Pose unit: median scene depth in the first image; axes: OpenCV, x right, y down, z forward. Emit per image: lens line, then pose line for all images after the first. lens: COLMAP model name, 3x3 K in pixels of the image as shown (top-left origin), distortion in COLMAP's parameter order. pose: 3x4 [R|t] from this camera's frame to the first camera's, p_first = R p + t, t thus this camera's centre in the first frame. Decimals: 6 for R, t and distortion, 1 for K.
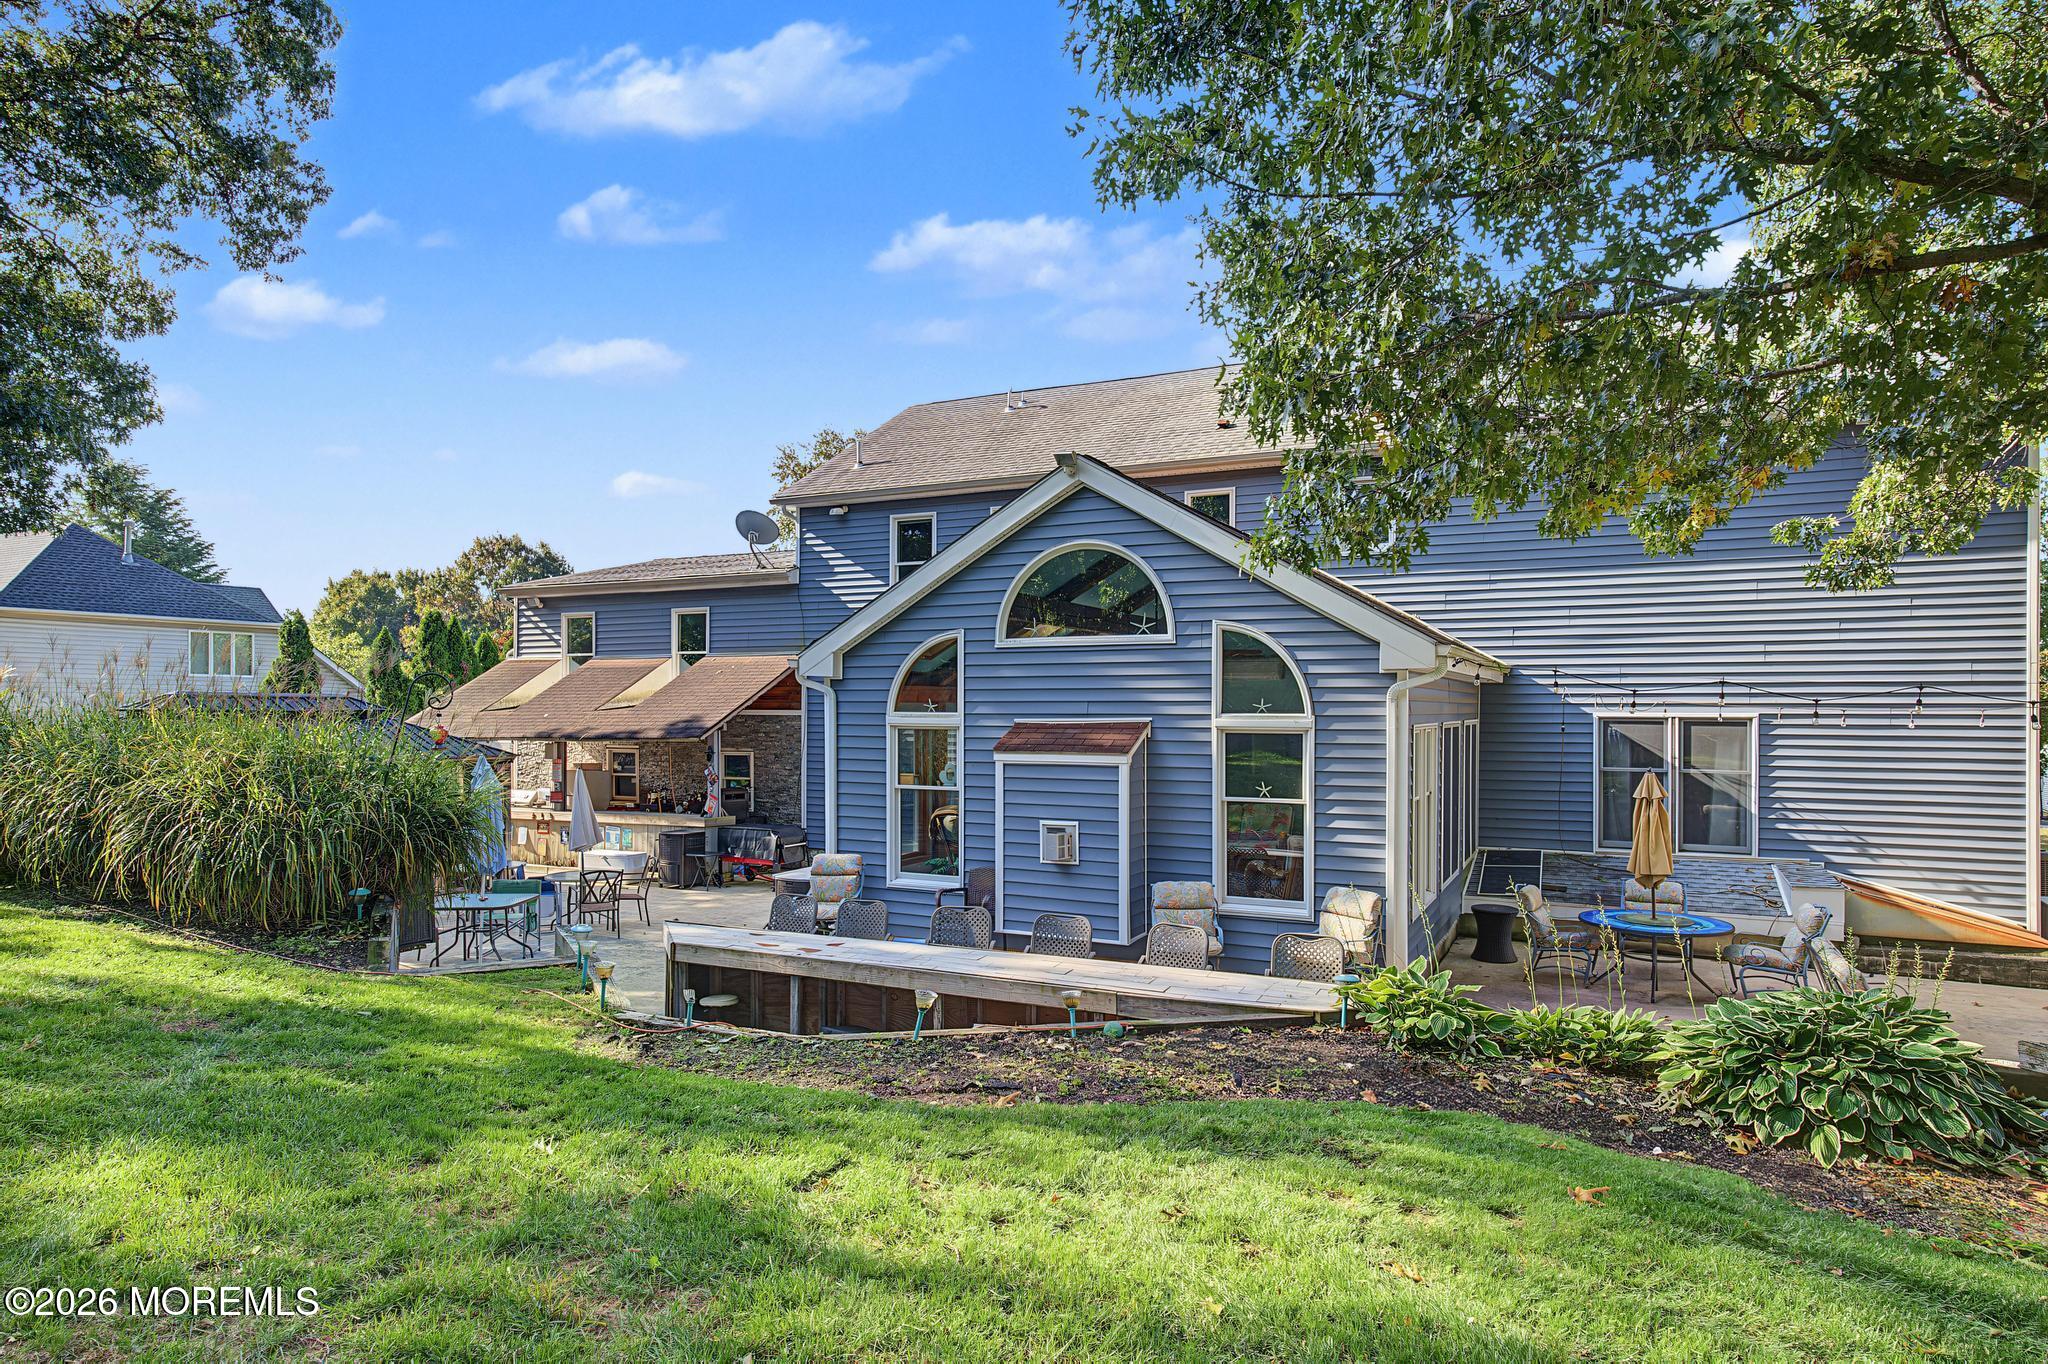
lens RADIAL K [[1218.2, 0, 1024.0], [0, 1218.2, 682.0], [0, 0, 1]] dist [0.002660, 0.001083]
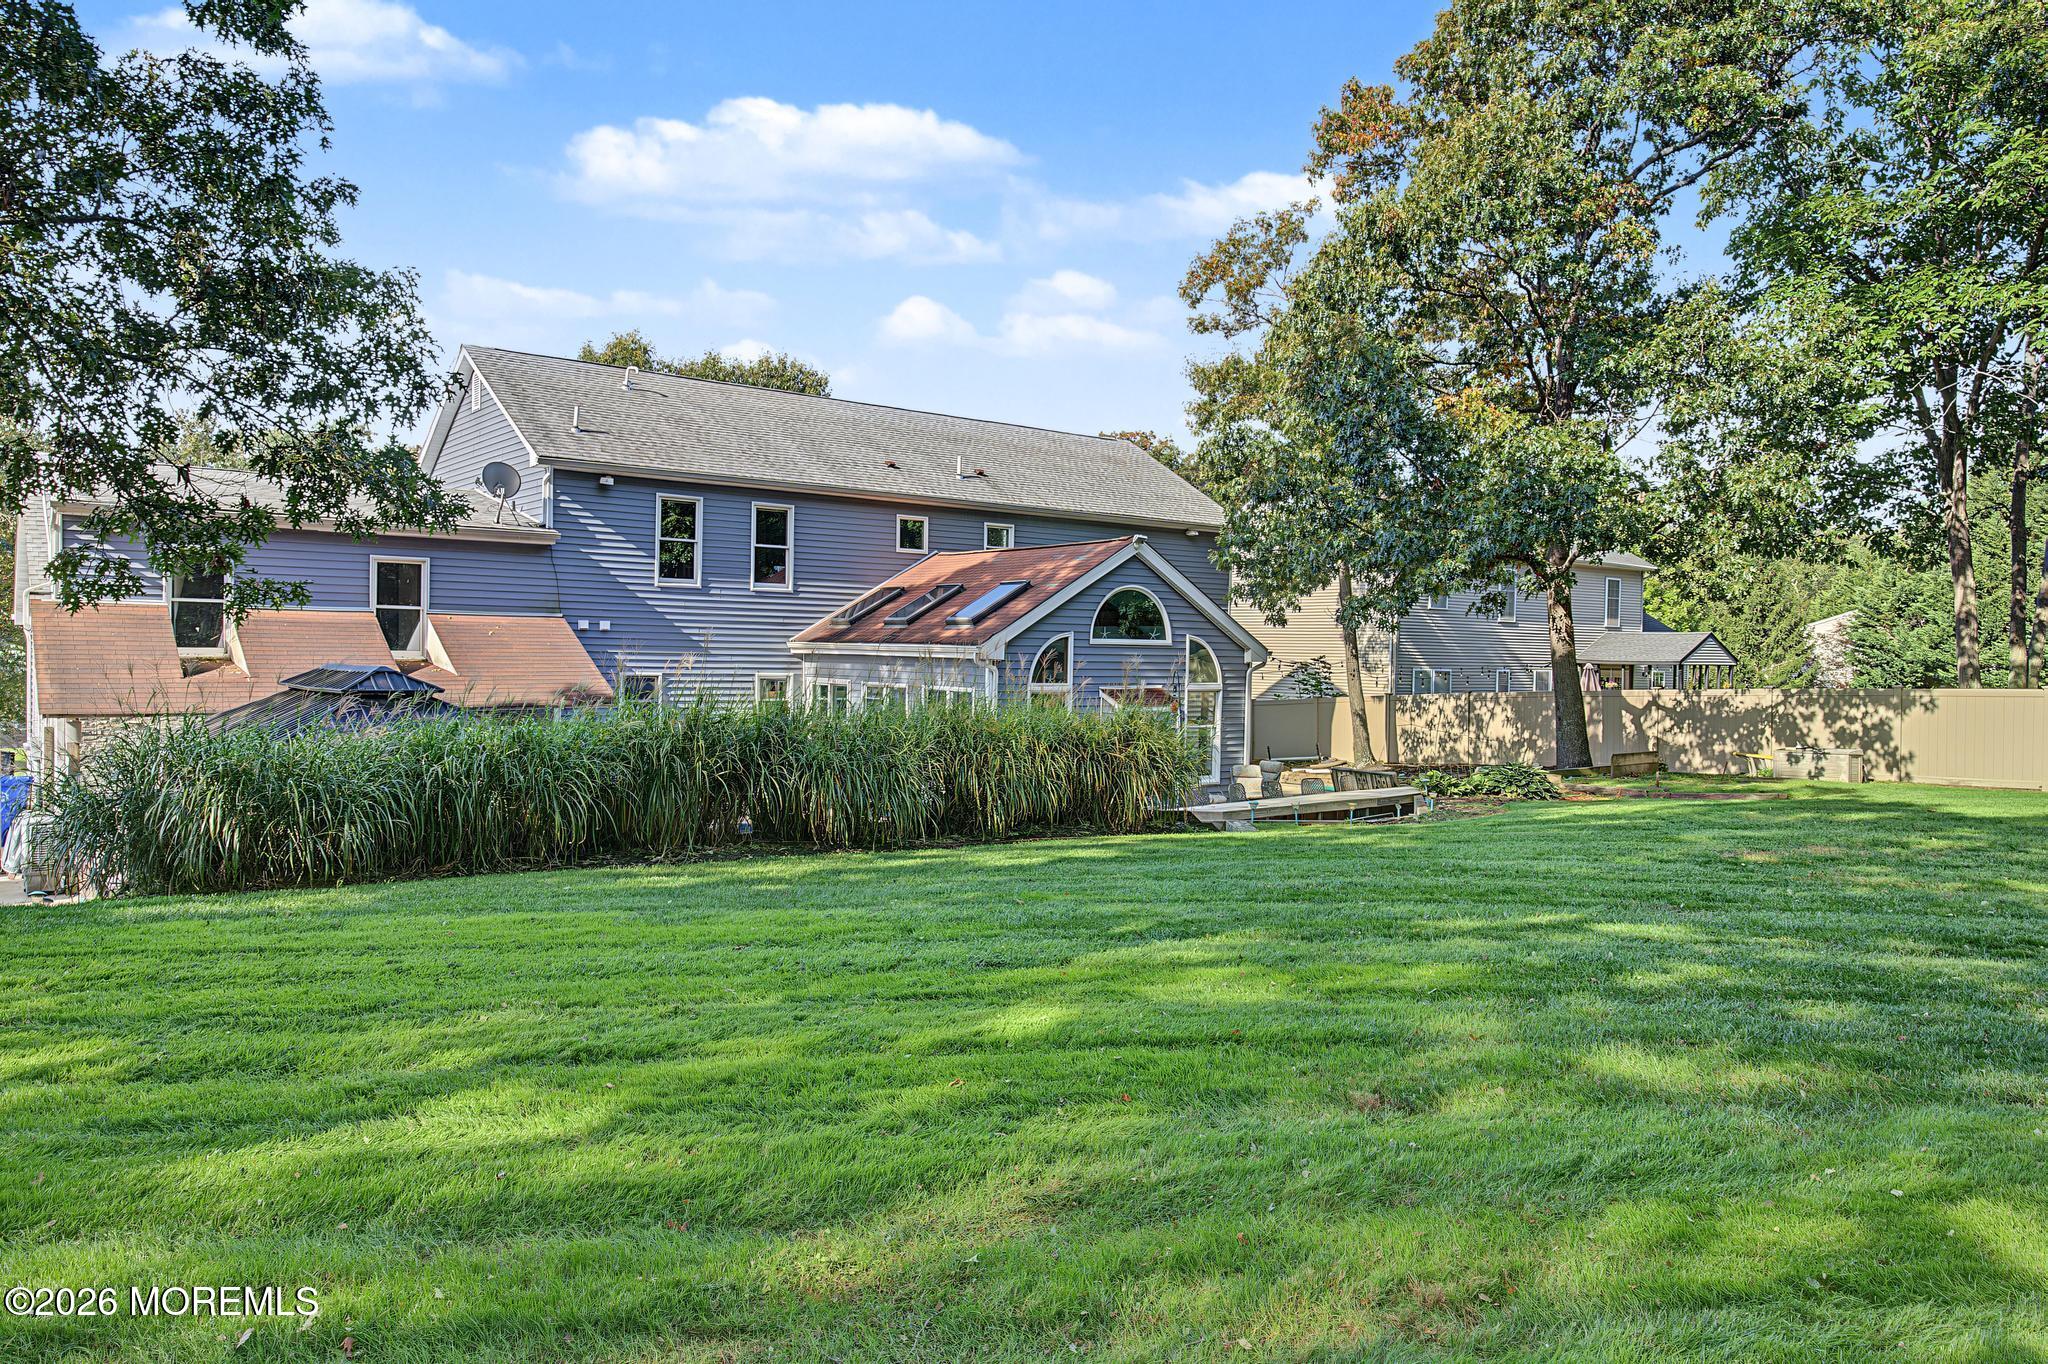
lens RADIAL K [[1359.8, 0, 1024.0], [0, 1359.8, 682.0], [0, 0, 1]] dist [0.001809, 0.001746]
pose [[0.417951, -0.015865, 0.908331, -1.707379], [-0.036528, 0.998746, 0.034251, -0.035514], [-0.907735, -0.047495, 0.416847, 0.309779]]
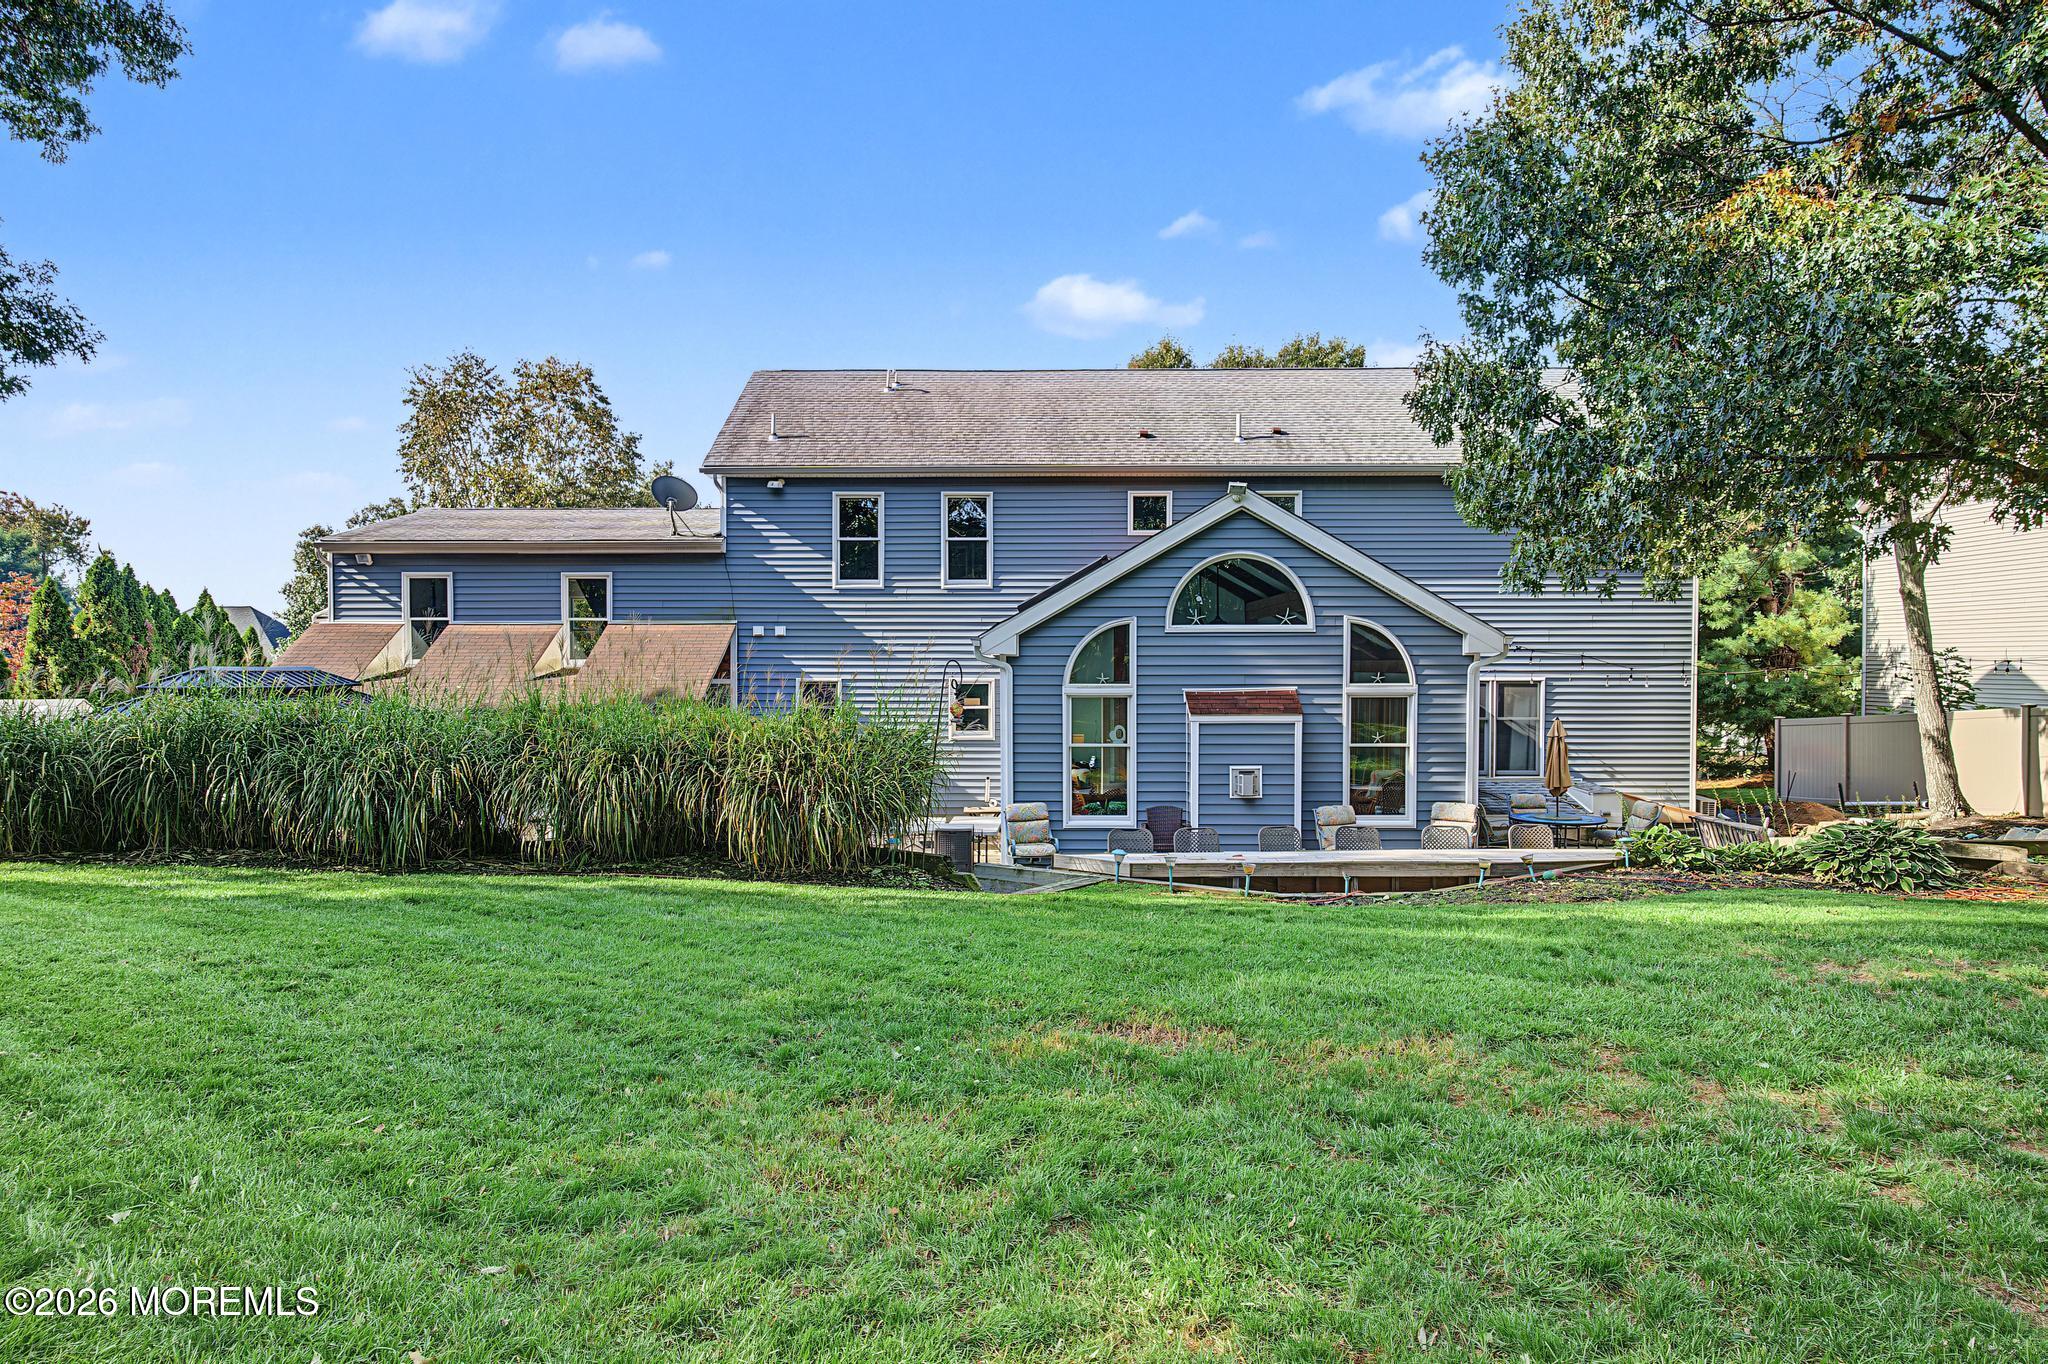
lens RADIAL K [[1359.8, 0, 1024.0], [0, 1359.8, 682.0], [0, 0, 1]] dist [0.001809, 0.001746]
pose [[0.894860, -0.009629, 0.446244, -0.772716], [-0.006355, 0.999391, 0.034310, -0.023811], [-0.446302, -0.033539, 0.894254, -0.191762]]
